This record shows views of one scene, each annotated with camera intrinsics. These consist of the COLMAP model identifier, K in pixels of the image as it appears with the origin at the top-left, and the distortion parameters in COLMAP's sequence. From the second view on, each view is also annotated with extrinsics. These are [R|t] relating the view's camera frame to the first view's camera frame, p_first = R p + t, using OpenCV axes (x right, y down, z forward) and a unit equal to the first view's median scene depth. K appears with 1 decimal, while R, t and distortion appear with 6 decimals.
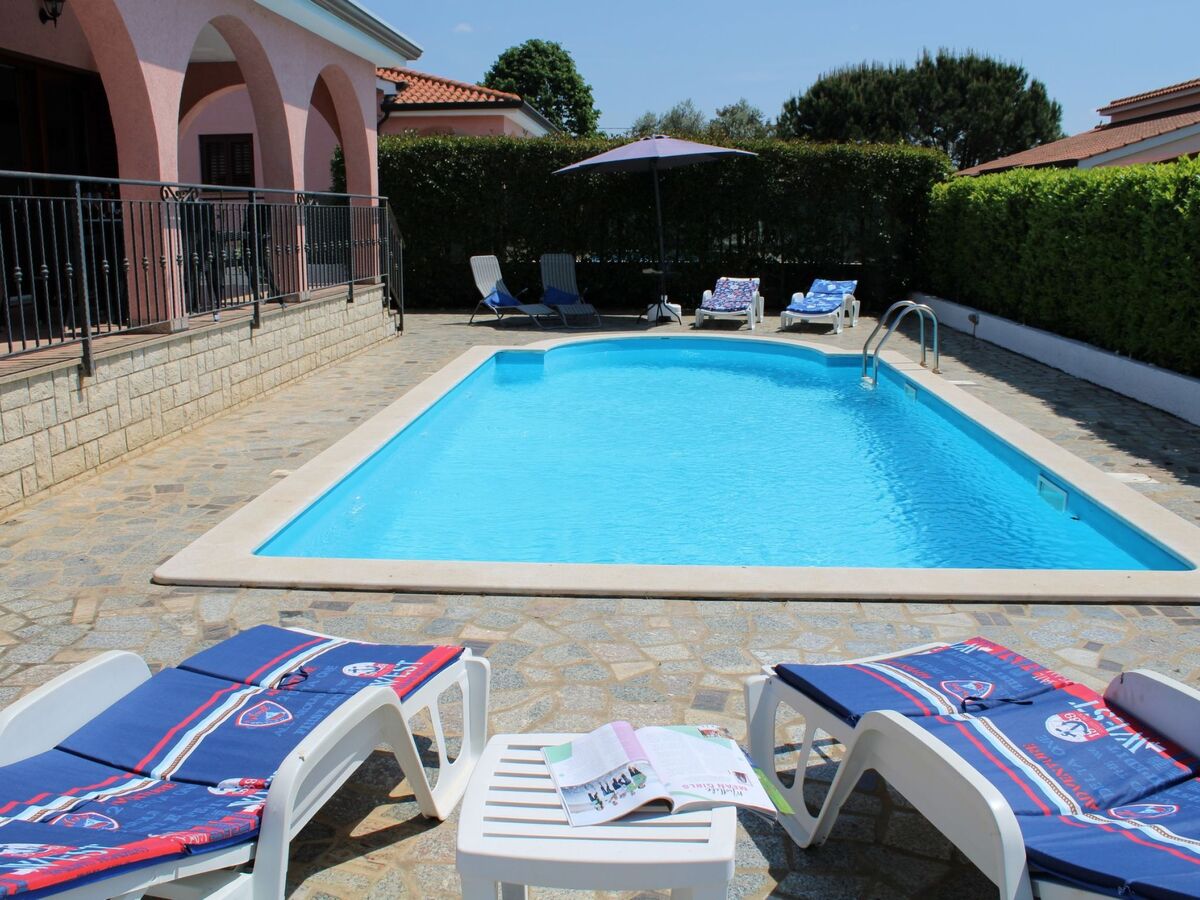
lens RADIAL K [[1110.0, 0, 593.0], [0, 1110.0, 455.3], [0, 0, 1]] dist [-0.095108, 0.000000]
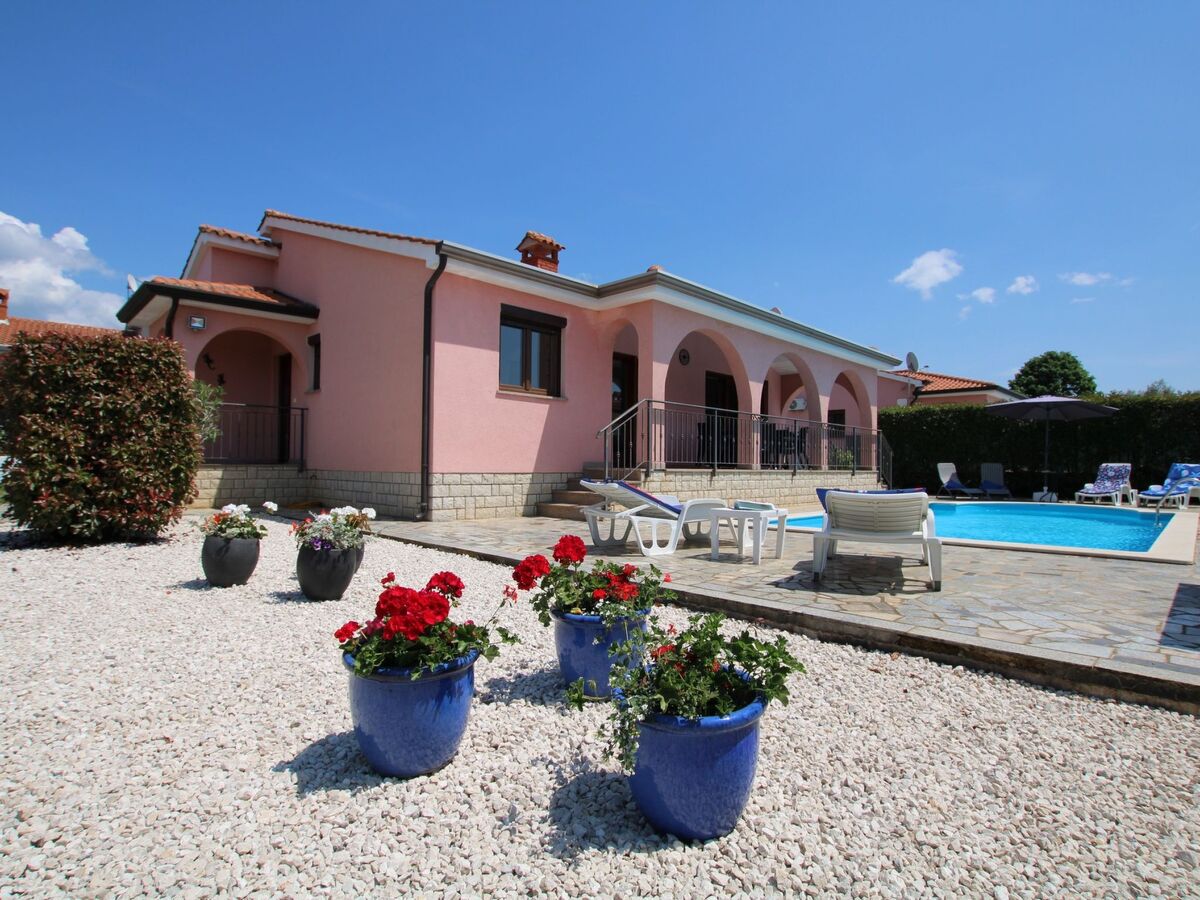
lens RADIAL K [[620.5, 0, 605.3], [0, 620.5, 456.7], [0, 0, 1]] dist [-0.005705, -0.000277]
pose [[0.754909, 0.001944, -0.655827, 0.275203], [-0.151039, 0.973630, -0.170972, 0.139750], [0.638200, 0.228123, 0.735296, -0.283687]]
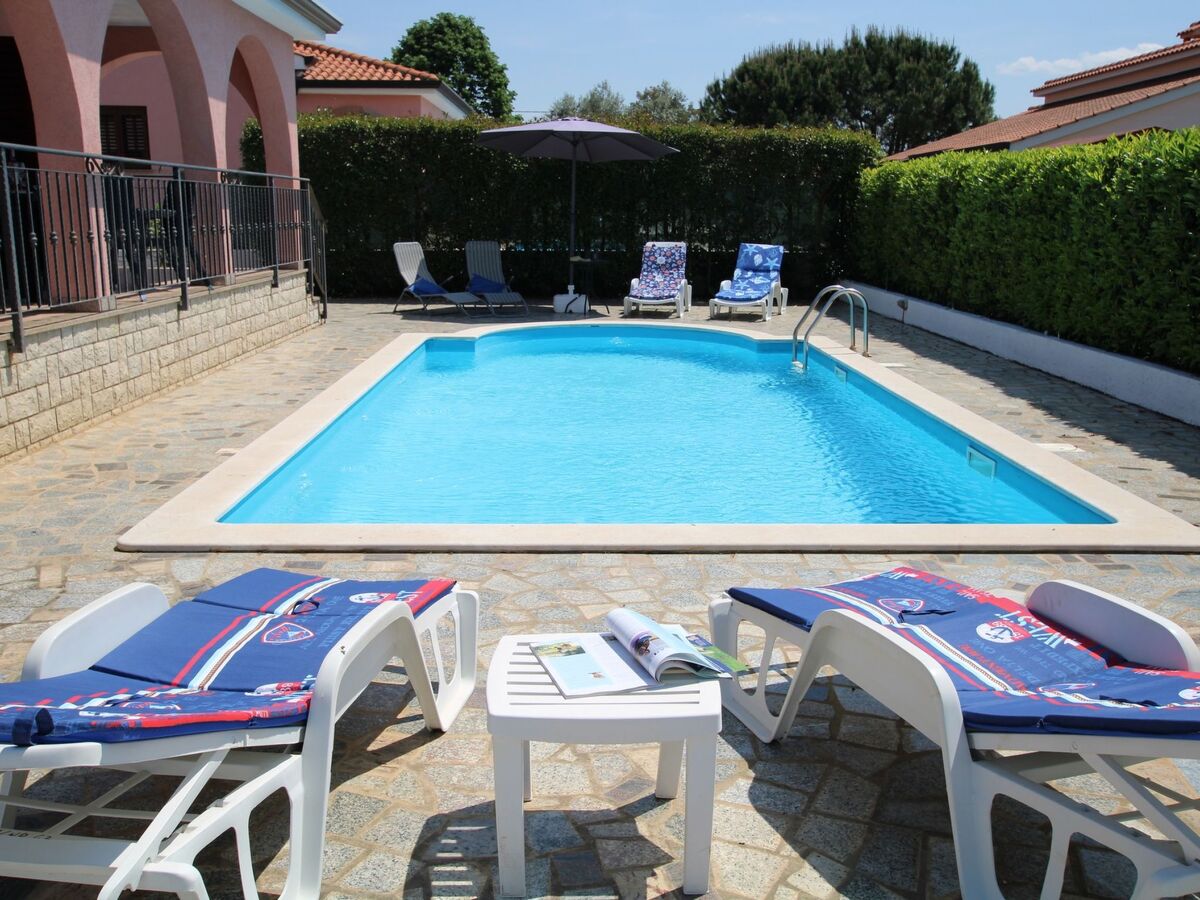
lens RADIAL K [[1156.7, 0, 603.2], [0, 1156.7, 456.9], [0, 0, 1]] dist [0.027879, 0.000000]
pose [[0.996600, -0.010385, 0.081733, -0.021126], [0.010358, 0.999946, 0.000756, 0.017044], [-0.081736, 0.000093, 0.996654, -0.054222]]
